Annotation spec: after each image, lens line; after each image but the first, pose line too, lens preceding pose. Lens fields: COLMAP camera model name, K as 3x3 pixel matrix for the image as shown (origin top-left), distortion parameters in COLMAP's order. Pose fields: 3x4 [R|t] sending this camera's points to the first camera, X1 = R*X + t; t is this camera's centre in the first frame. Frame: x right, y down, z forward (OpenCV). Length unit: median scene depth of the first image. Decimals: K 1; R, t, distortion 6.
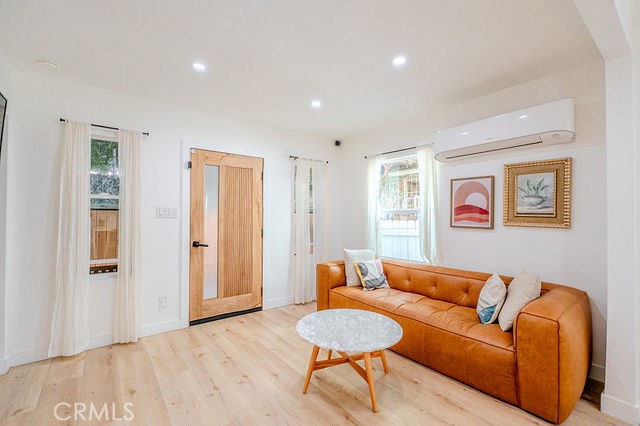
lens RADIAL K [[284.4, 0, 320.0], [0, 284.4, 213.0], [0, 0, 1]] dist [0.017241, 0.000135]
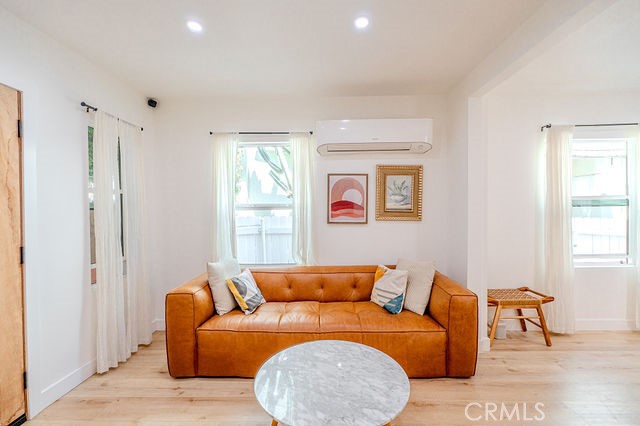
lens RADIAL K [[286.2, 0, 320.0], [0, 286.2, 213.0], [0, 0, 1]] dist [-0.000196, 0.000255]
pose [[0.632913, -0.016496, 0.774047, -0.336588], [0.002450, 0.999811, 0.019305, -0.004862], [-0.774219, -0.010322, 0.632834, 0.446648]]
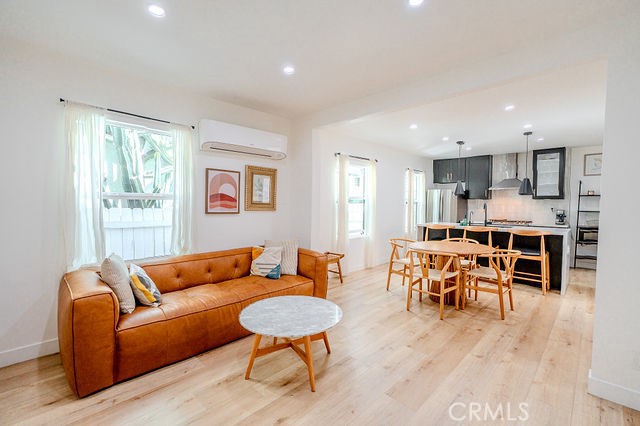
lens RADIAL K [[283.2, 0, 320.0], [0, 283.2, 213.0], [0, 0, 1]] dist [0.001646, 0.000319]
pose [[-0.130527, -0.038934, 0.990680, -0.689185], [-0.020373, 0.999123, 0.036582, 0.000214], [-0.991235, -0.015408, -0.131206, 0.790678]]
